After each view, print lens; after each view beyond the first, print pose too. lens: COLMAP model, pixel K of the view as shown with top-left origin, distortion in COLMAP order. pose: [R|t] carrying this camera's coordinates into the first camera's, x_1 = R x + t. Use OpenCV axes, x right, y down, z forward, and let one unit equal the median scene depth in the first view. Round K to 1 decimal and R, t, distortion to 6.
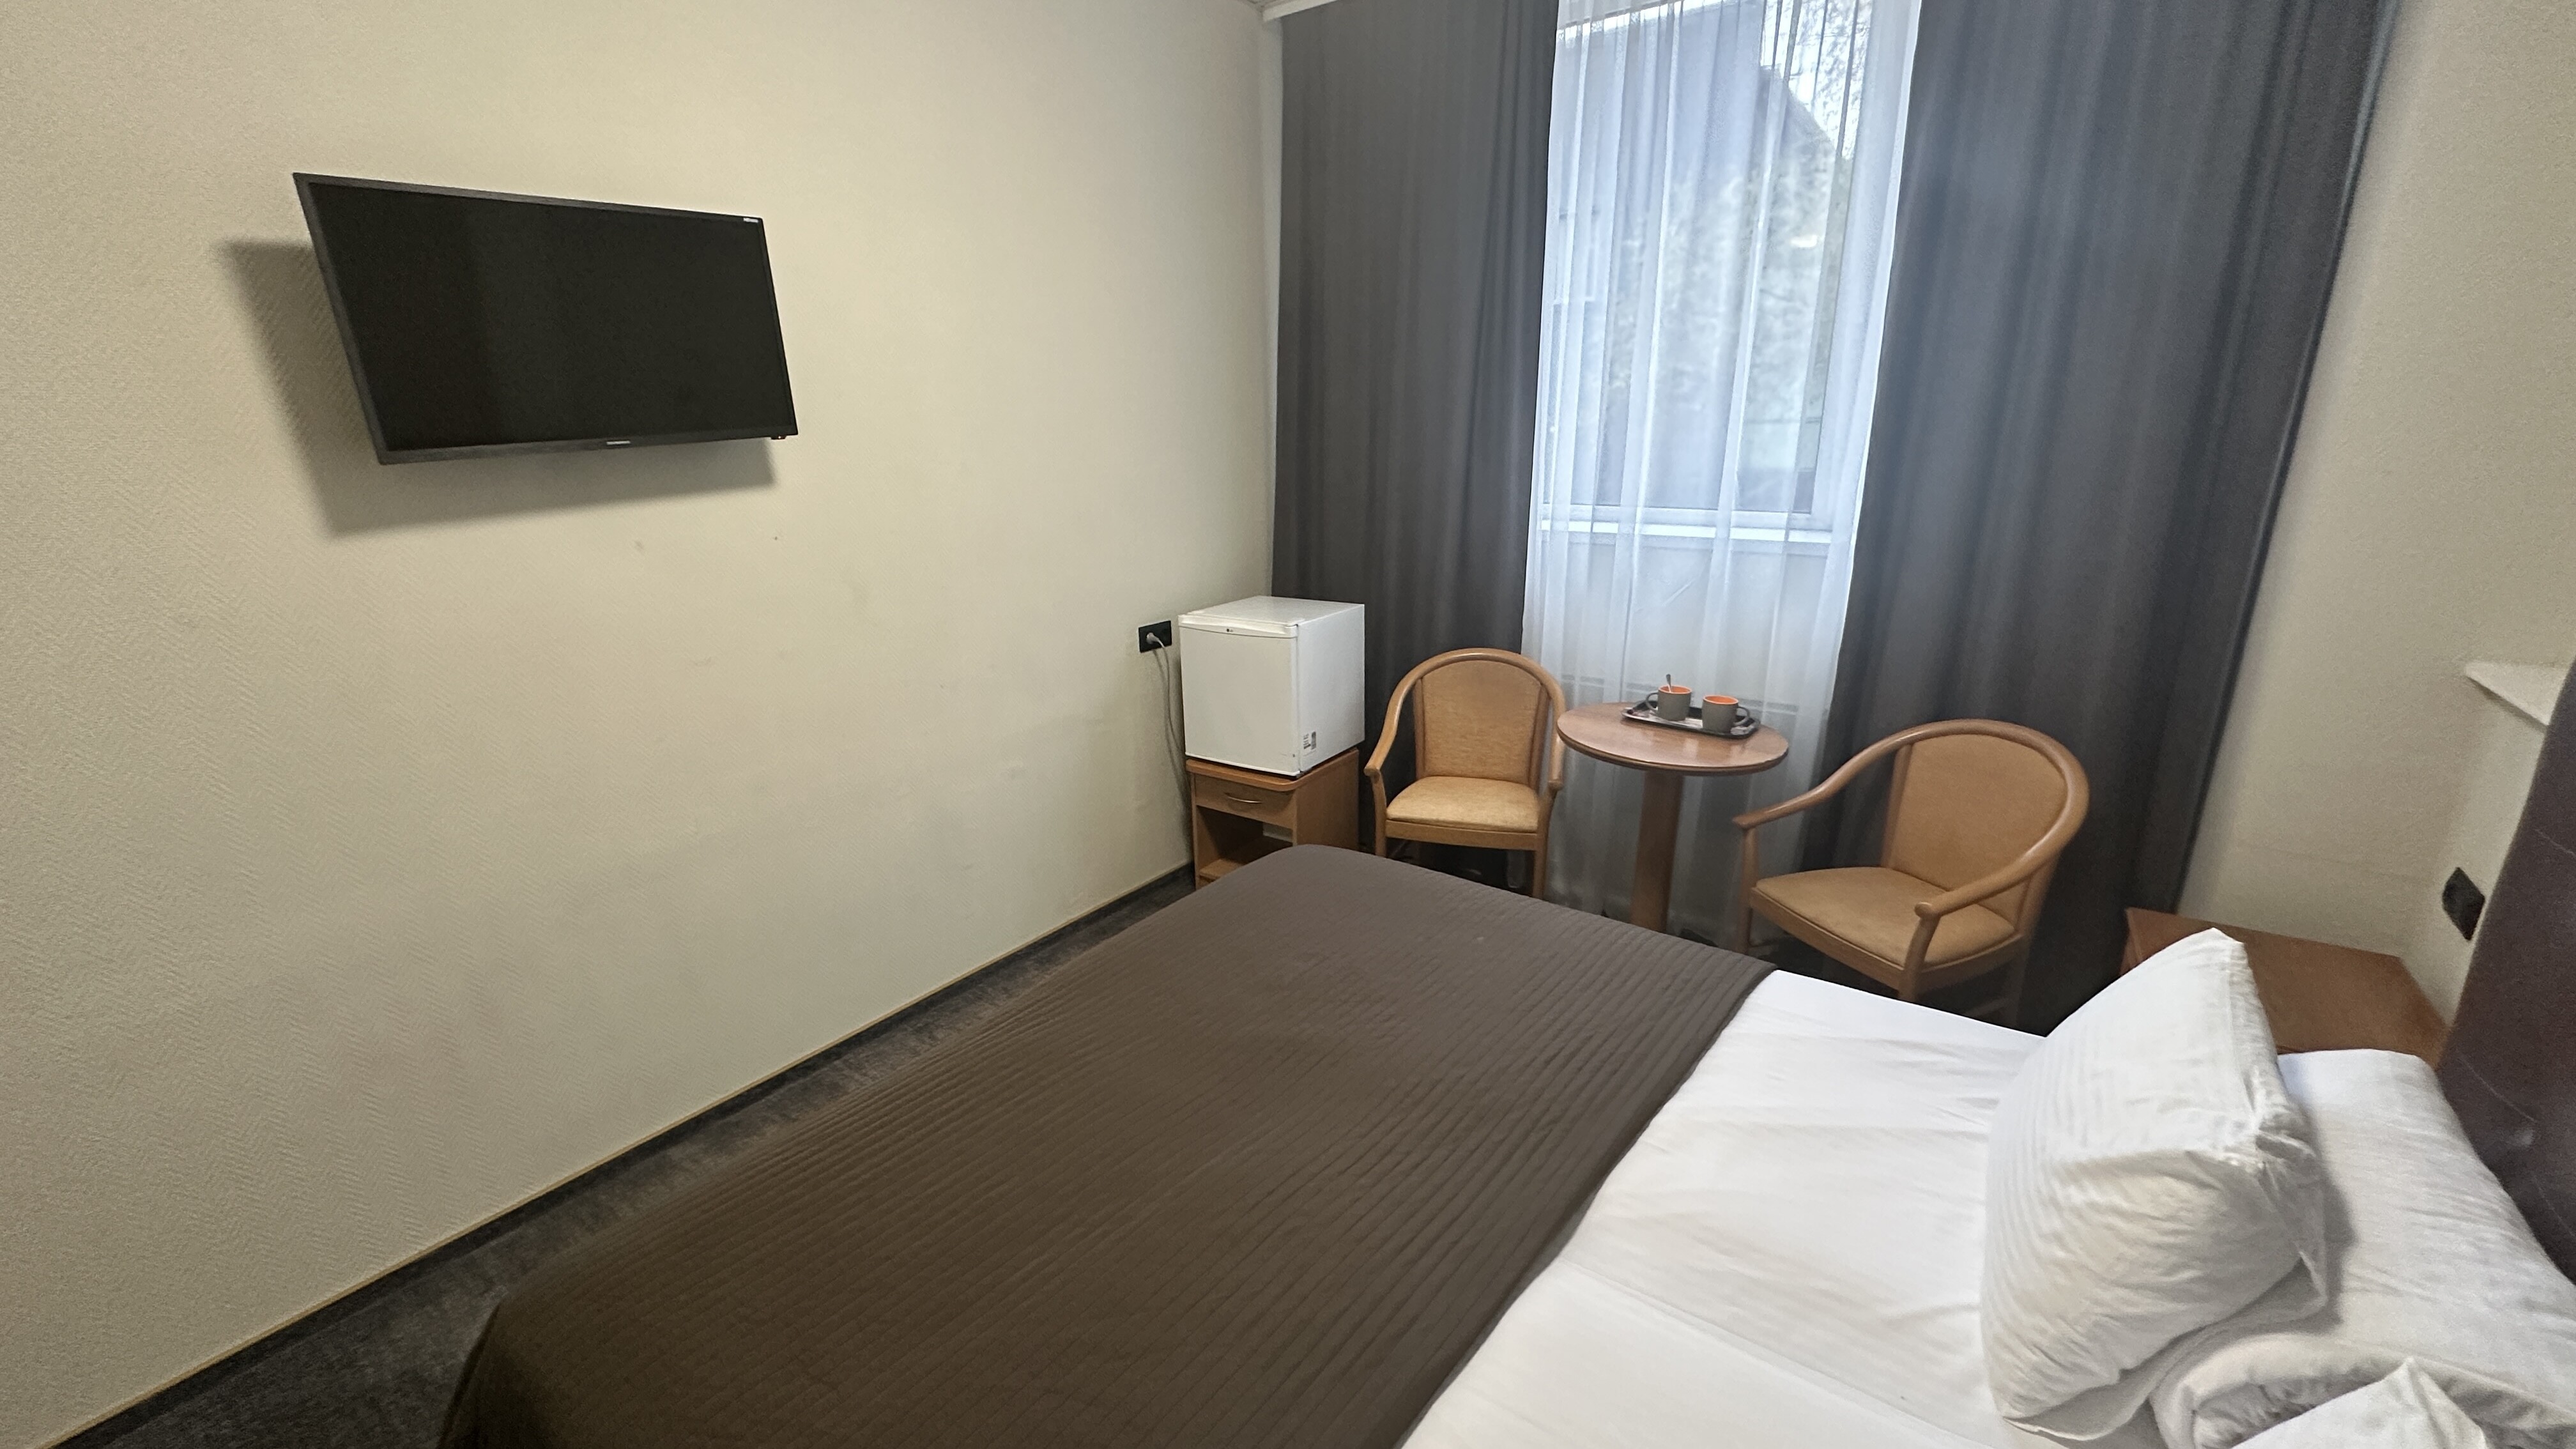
lens RADIAL K [[1001.3, 0, 1288.0], [0, 1001.3, 724.5], [0, 0, 1]] dist [0.000552, 0.000049]
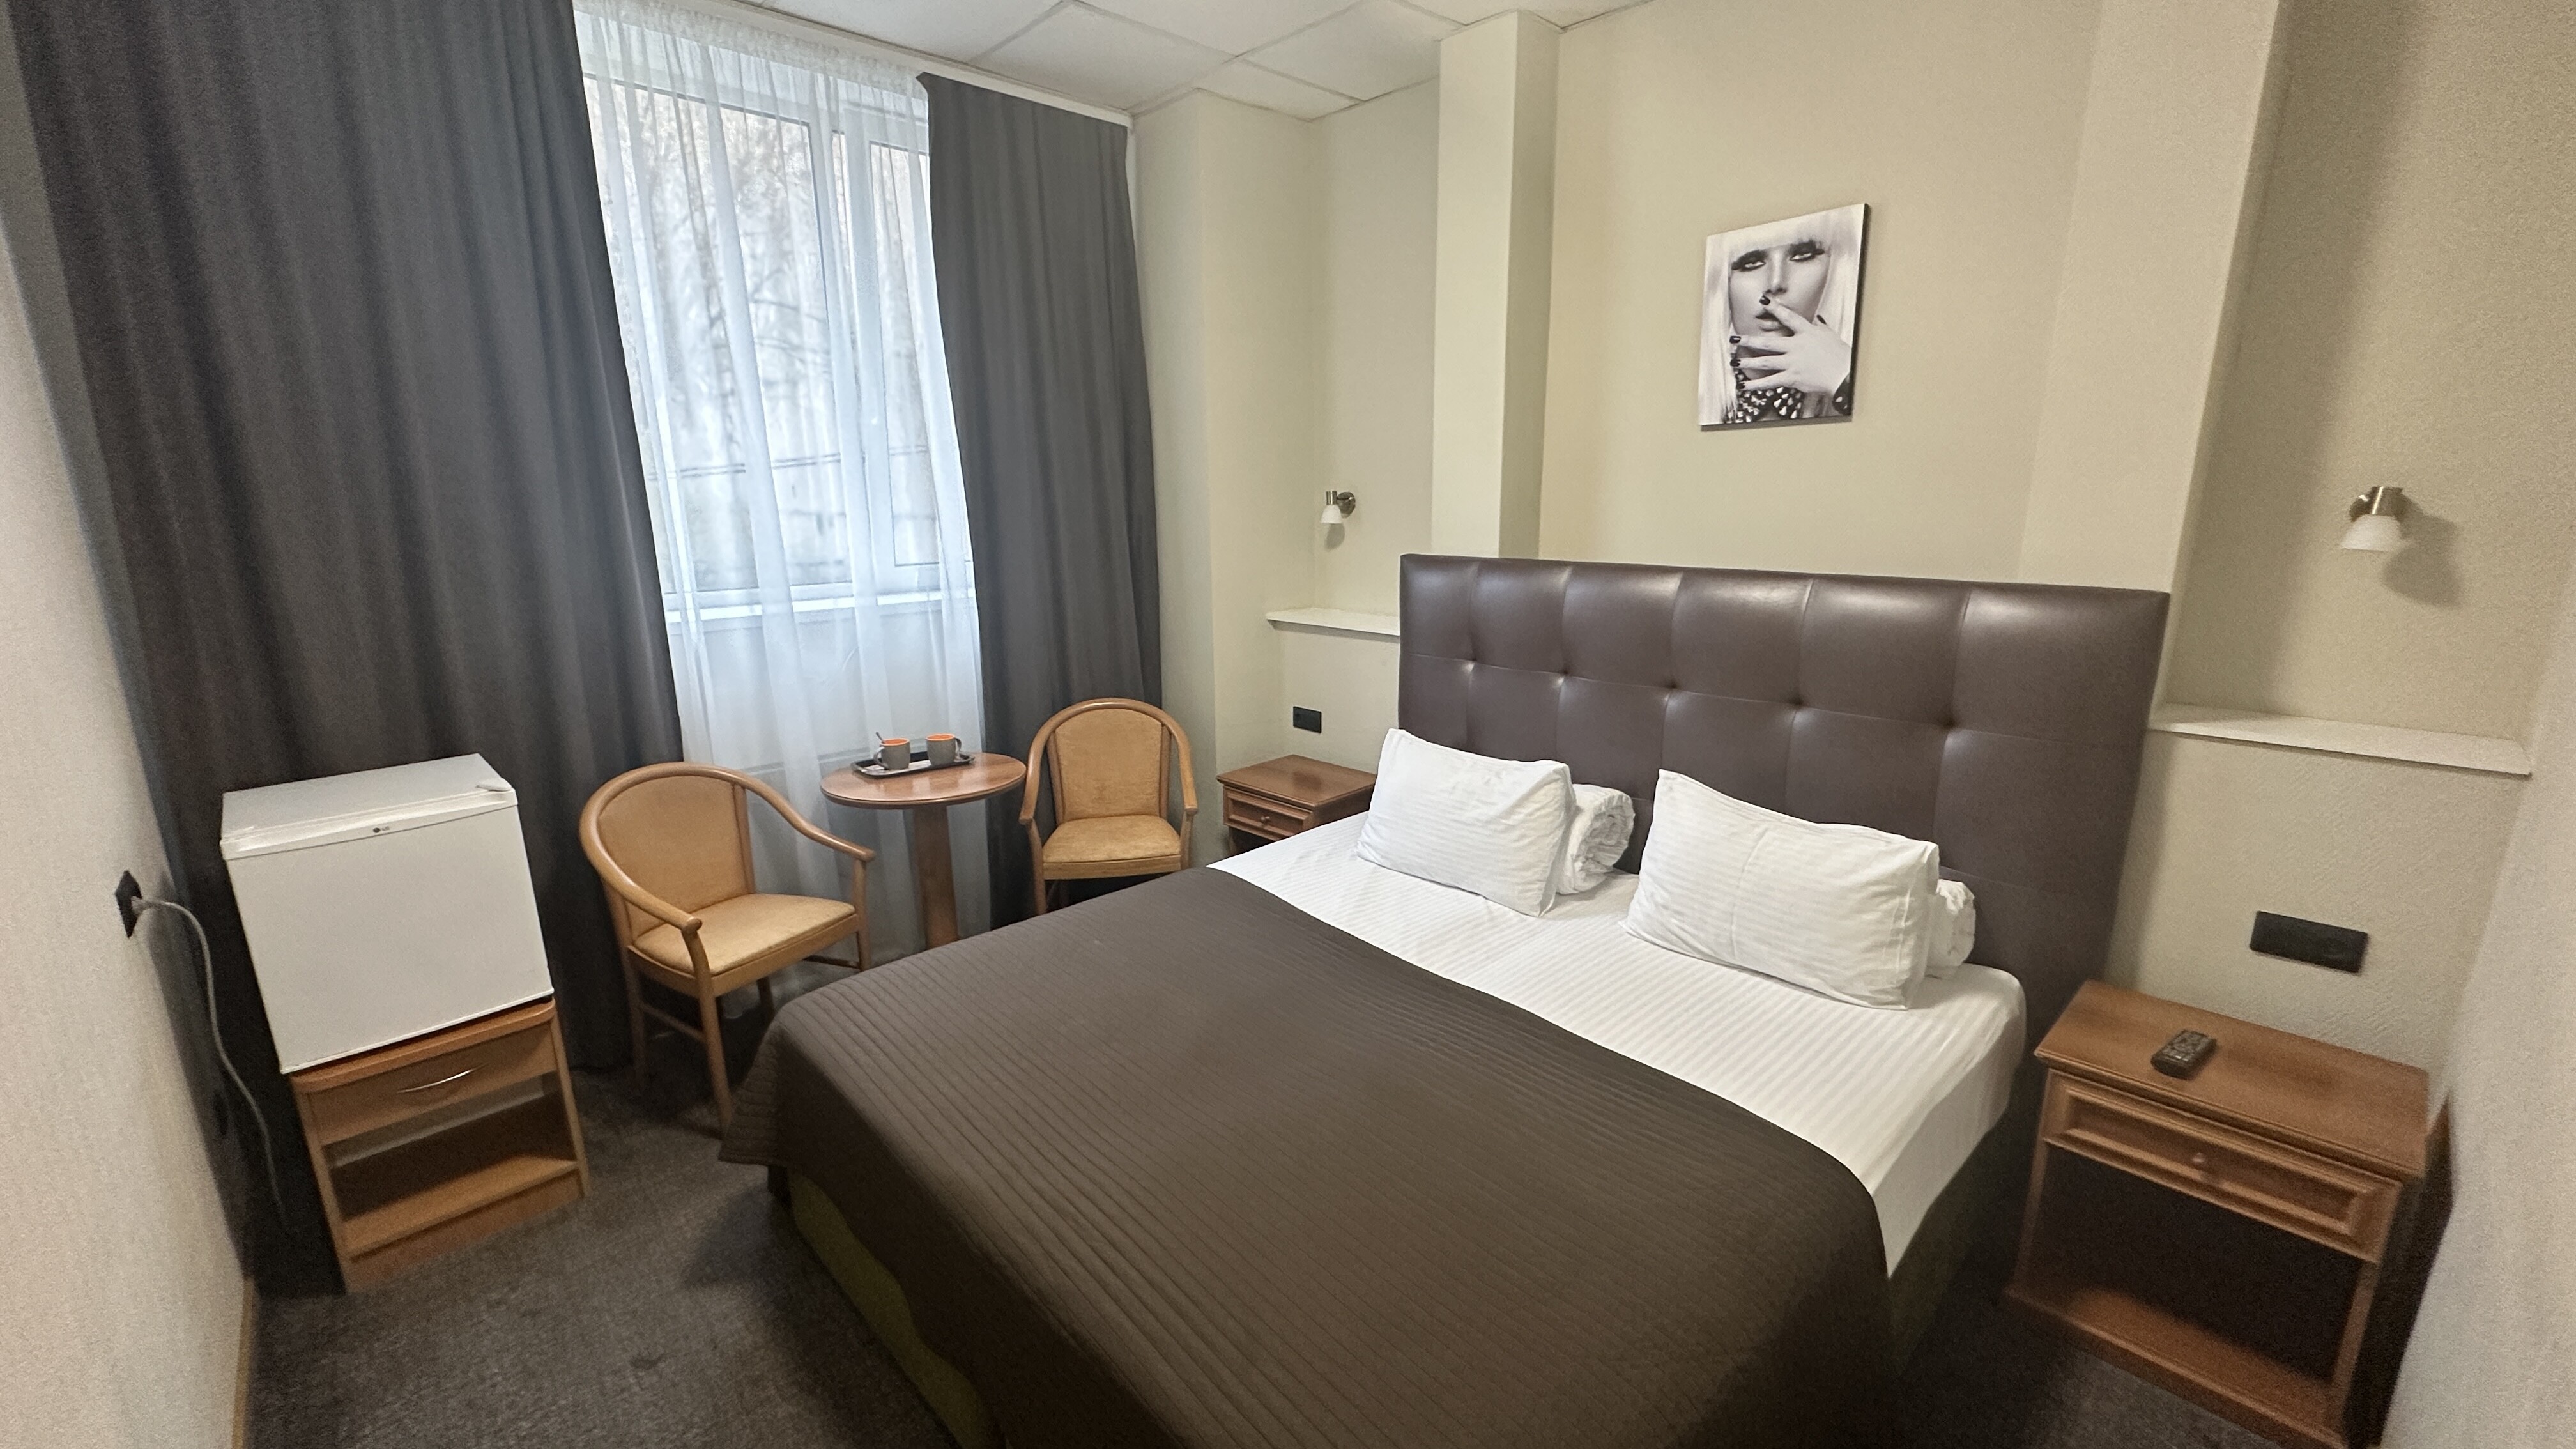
lens RADIAL K [[1028.0, 0, 1288.0], [0, 1028.0, 724.5], [0, 0, 1]] dist [-0.000275, -0.000041]
pose [[0.251253, -0.219785, 0.942638, -0.562868], [0.292755, 0.945521, 0.142426, -0.086624], [-0.922587, 0.240177, 0.301908, 0.249284]]
